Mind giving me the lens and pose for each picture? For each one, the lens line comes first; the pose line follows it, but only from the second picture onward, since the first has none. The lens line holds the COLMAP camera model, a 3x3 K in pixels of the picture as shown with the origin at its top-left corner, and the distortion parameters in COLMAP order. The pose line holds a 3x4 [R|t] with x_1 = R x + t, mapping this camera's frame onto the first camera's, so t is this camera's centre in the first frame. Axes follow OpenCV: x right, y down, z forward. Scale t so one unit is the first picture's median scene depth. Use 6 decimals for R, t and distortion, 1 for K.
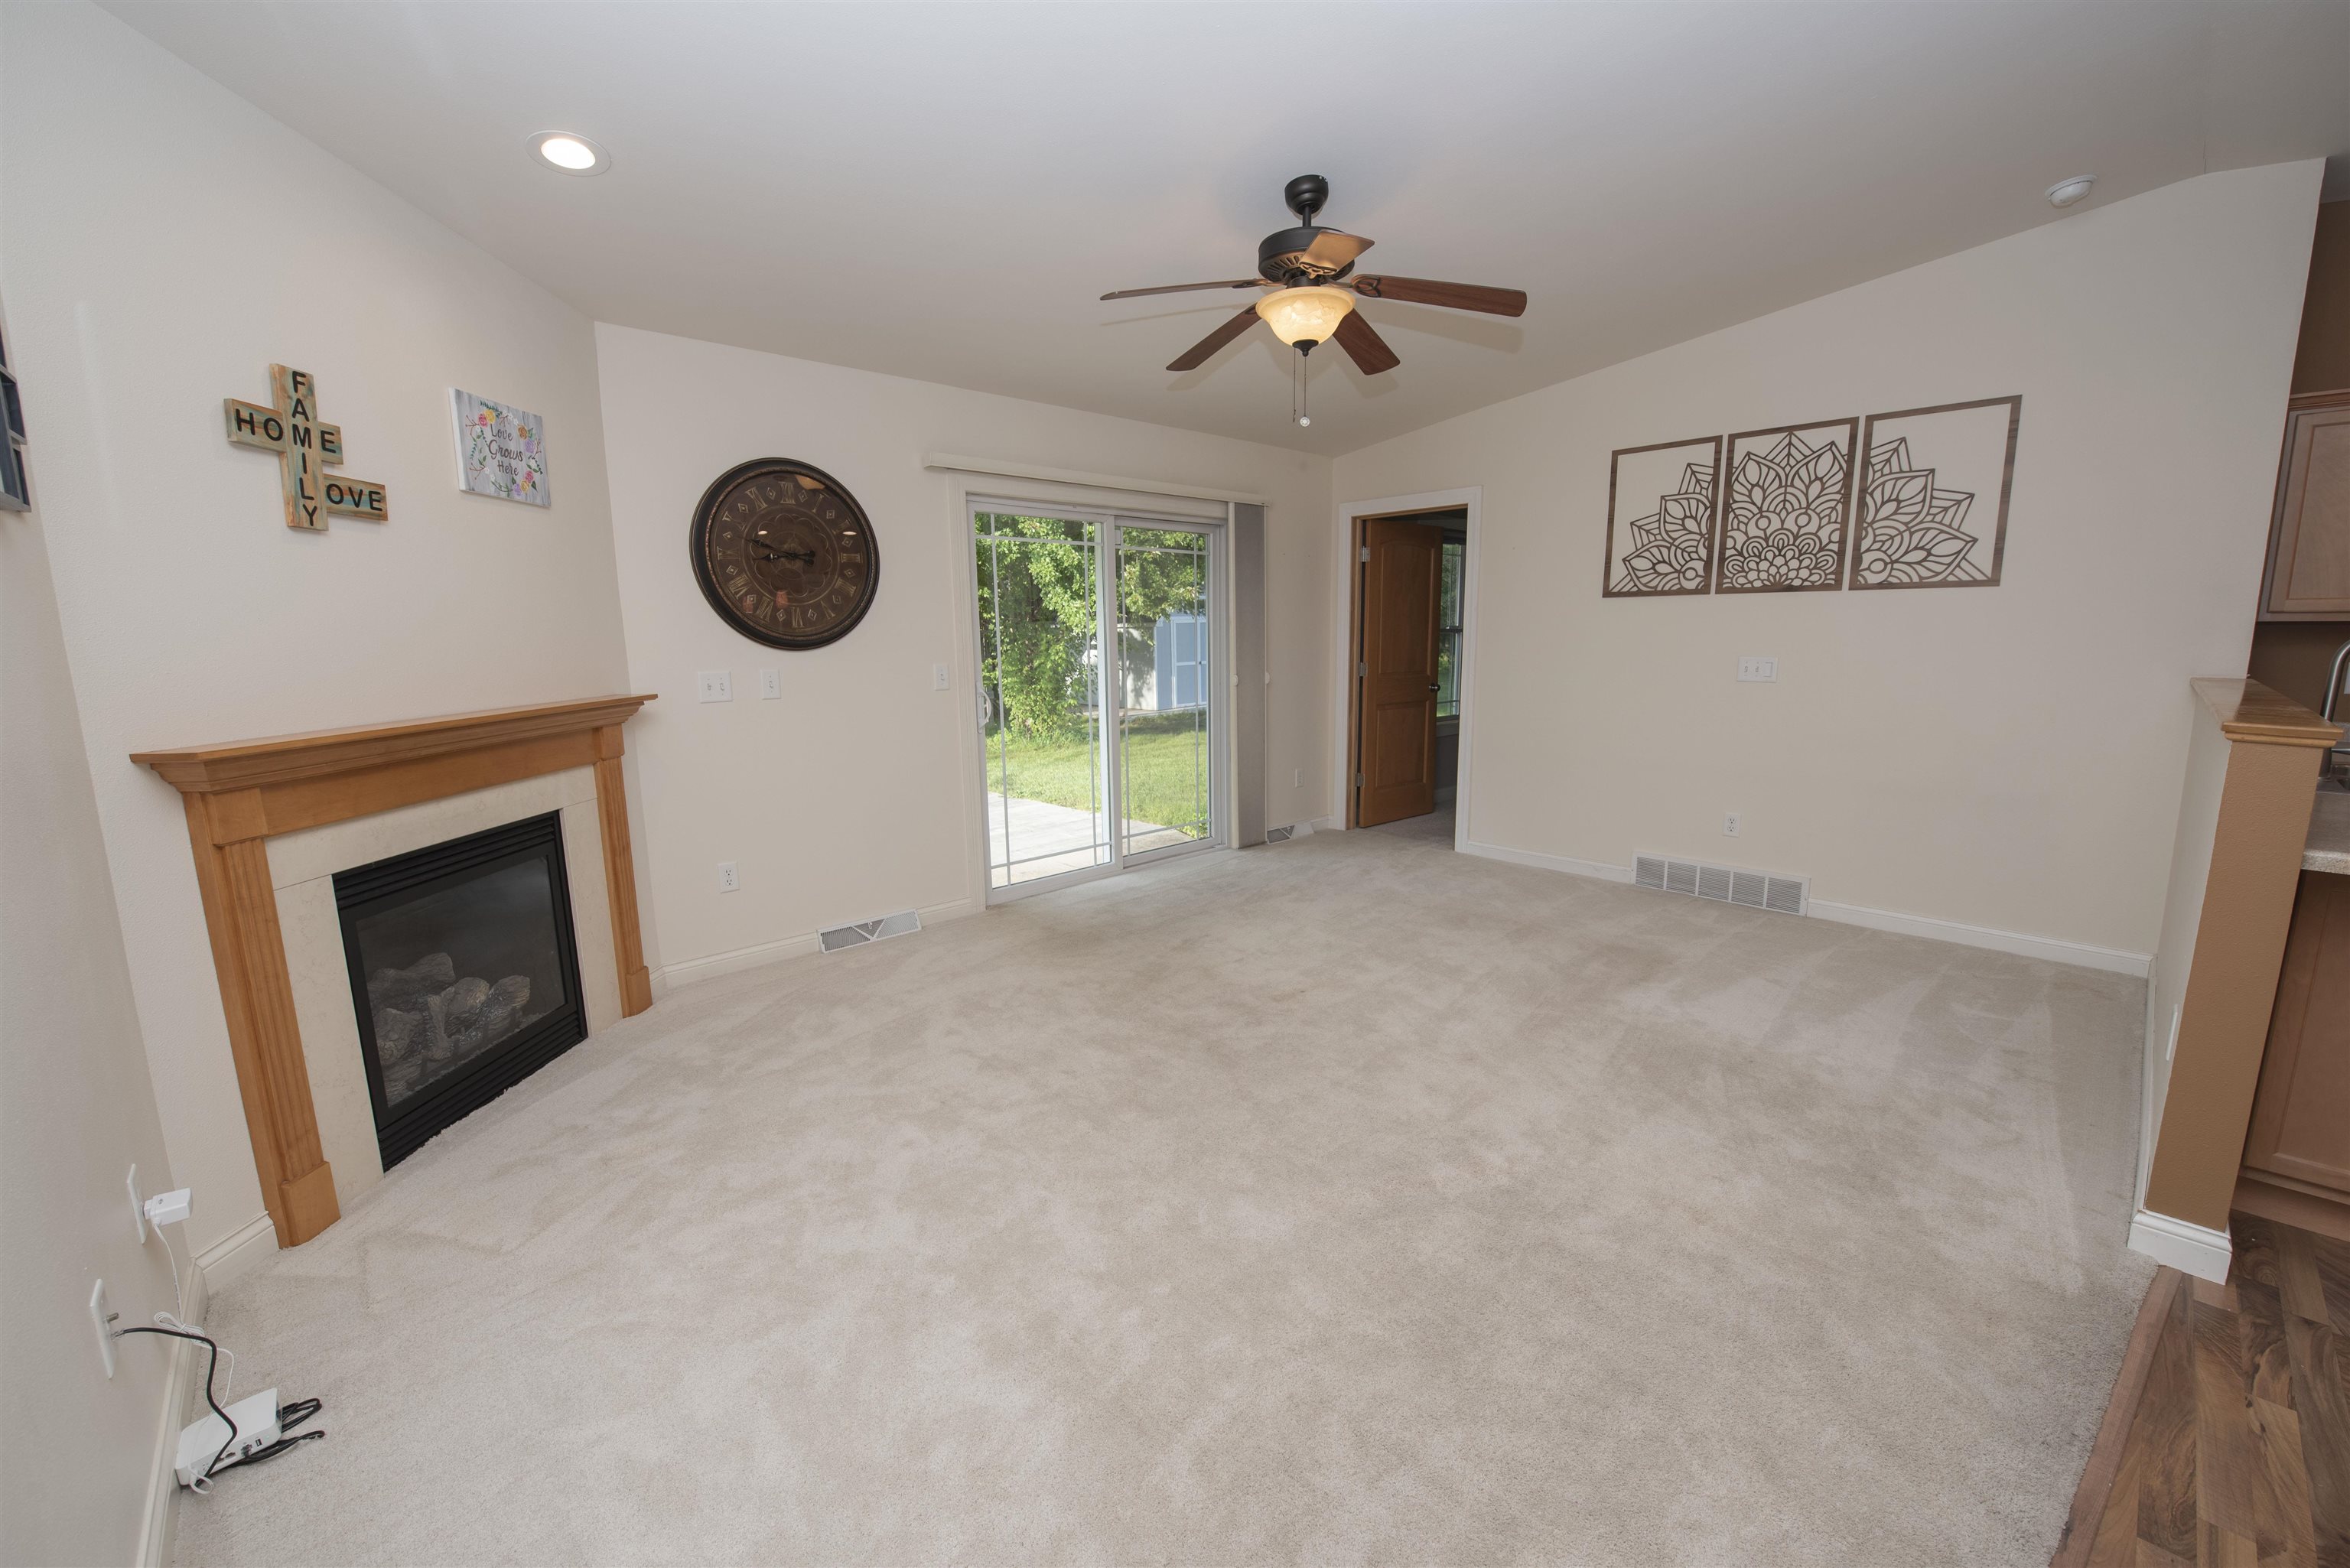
lens RADIAL K [[937.3, 0, 1178.0], [0, 937.3, 797.3], [0, 0, 1]] dist [-0.016205, -0.001326]
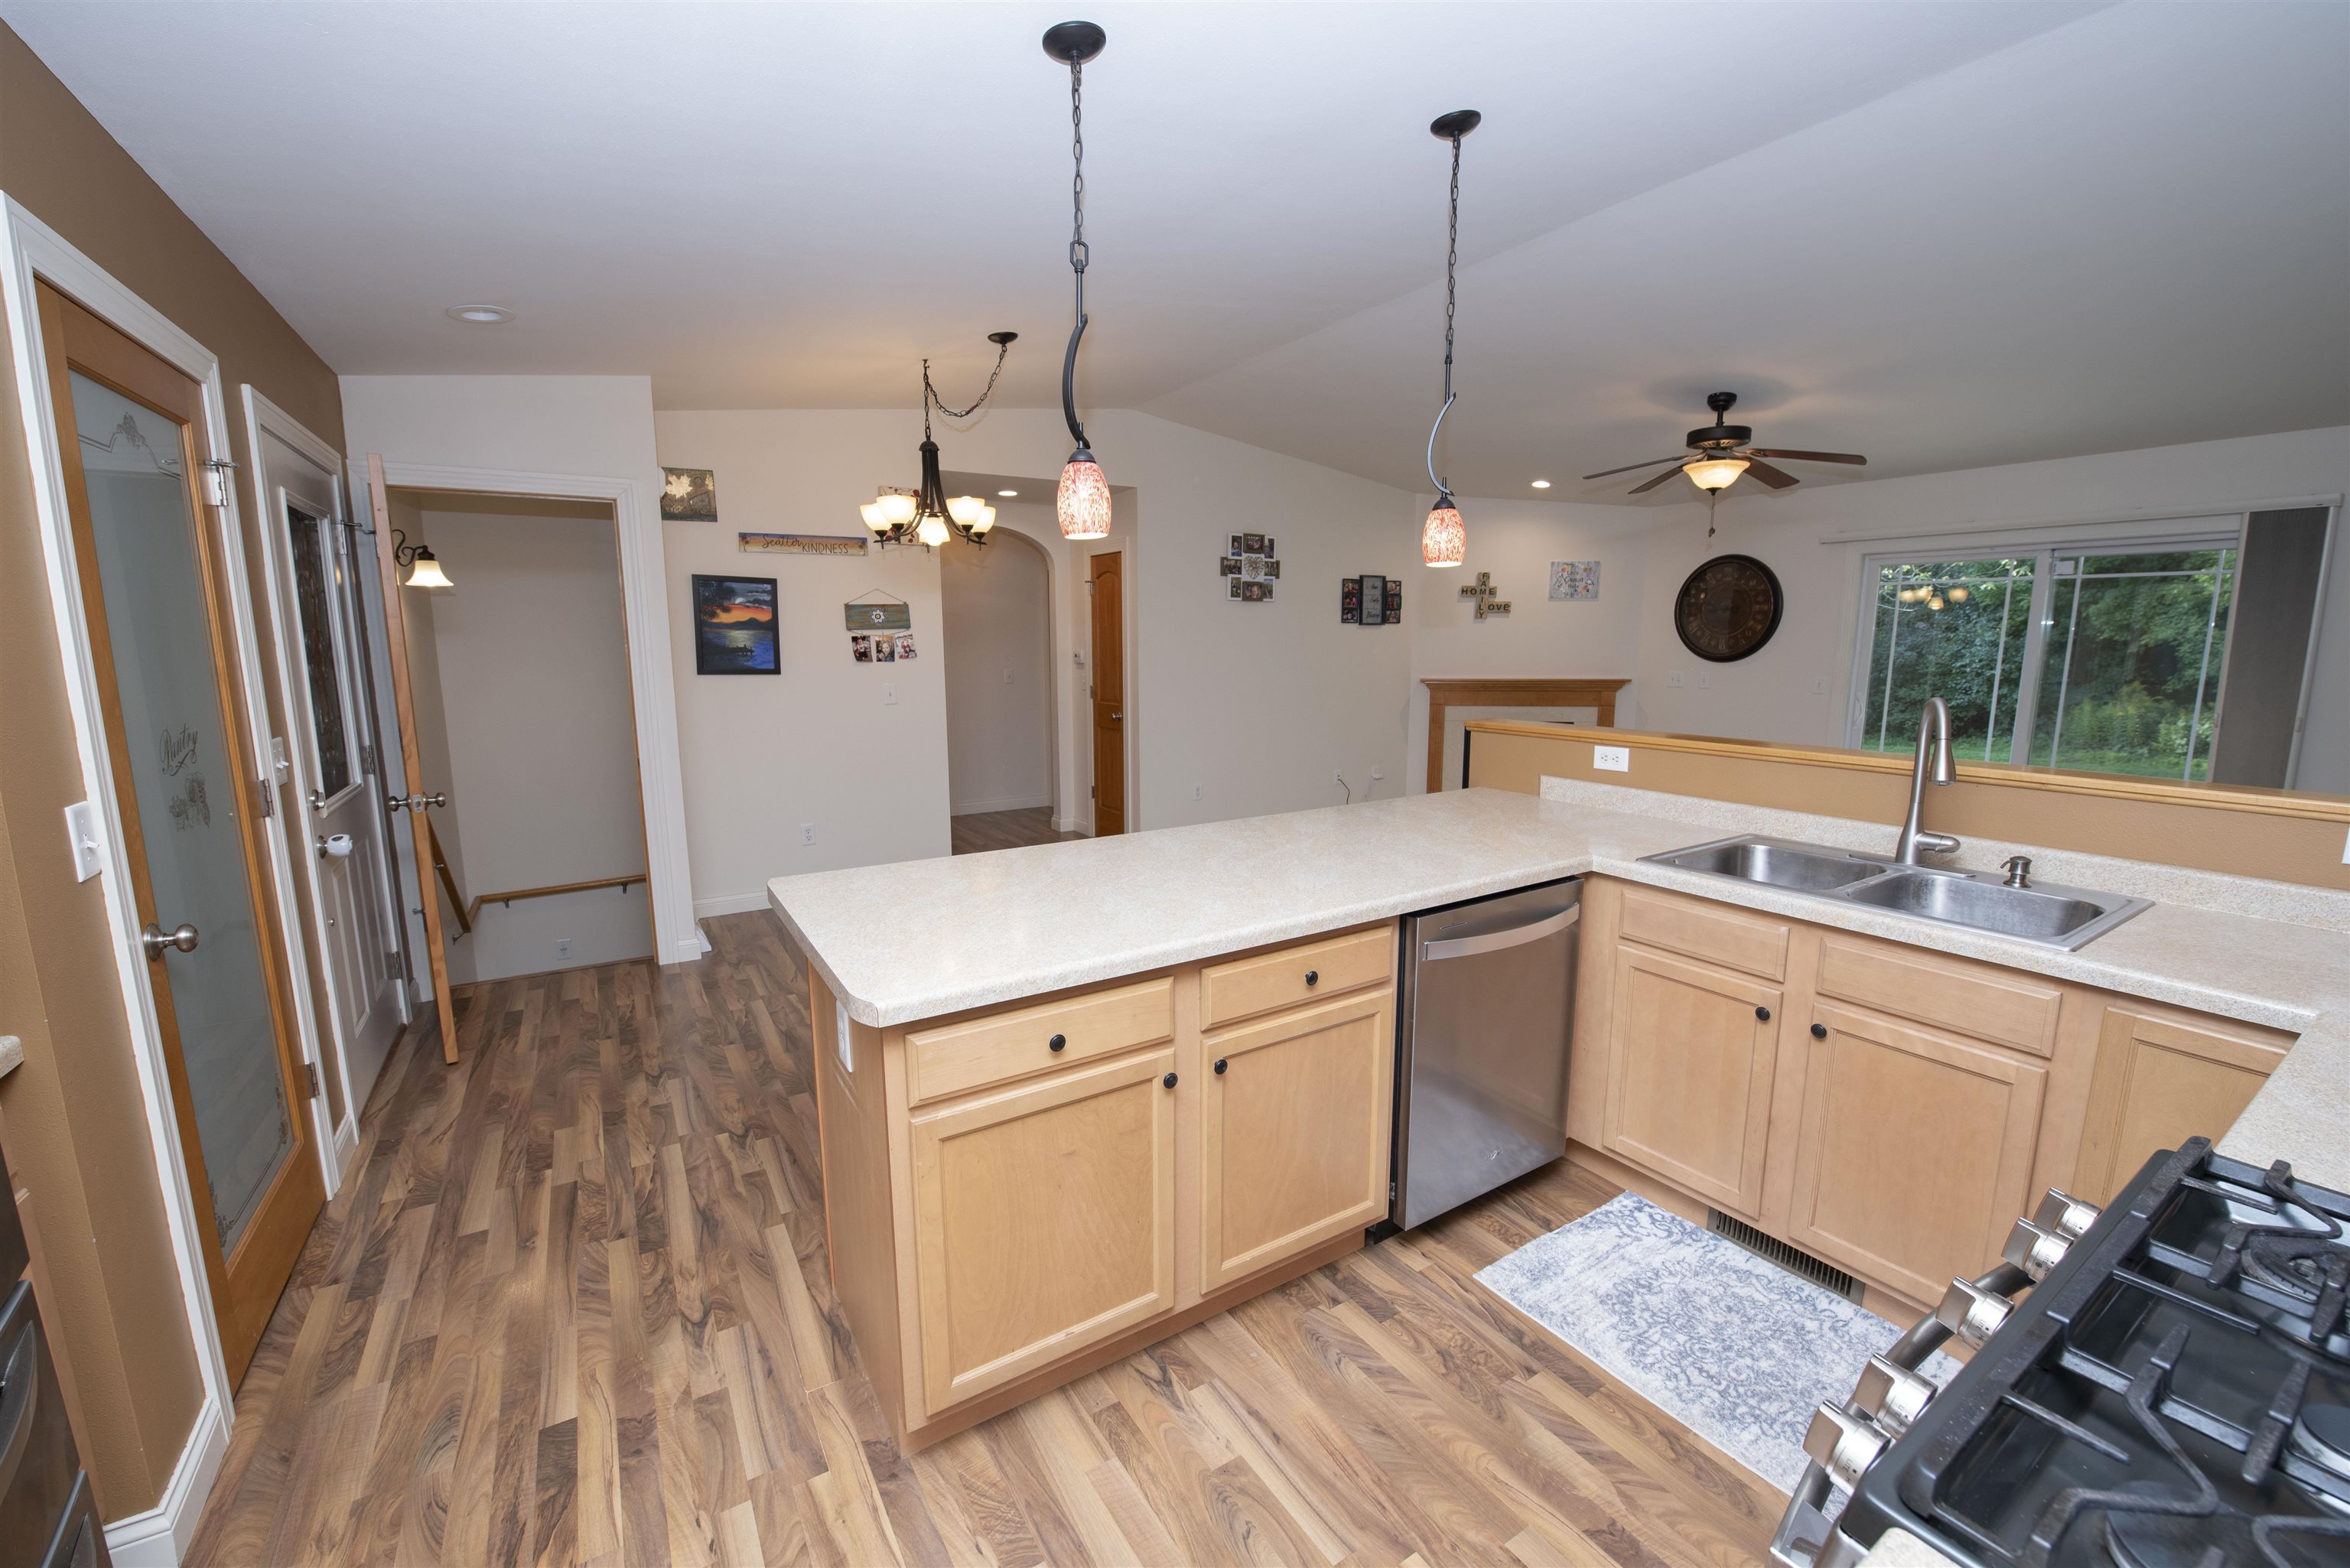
lens RADIAL K [[937.3, 0, 1170.4], [0, 937.3, 787.8], [0, 0, 1]] dist [-0.016205, -0.001326]
pose [[-0.195772, 0.163652, -0.966898, 1.926161], [-0.168091, 0.965785, 0.197498, -0.128857], [0.966136, 0.201192, -0.161565, 0.417551]]
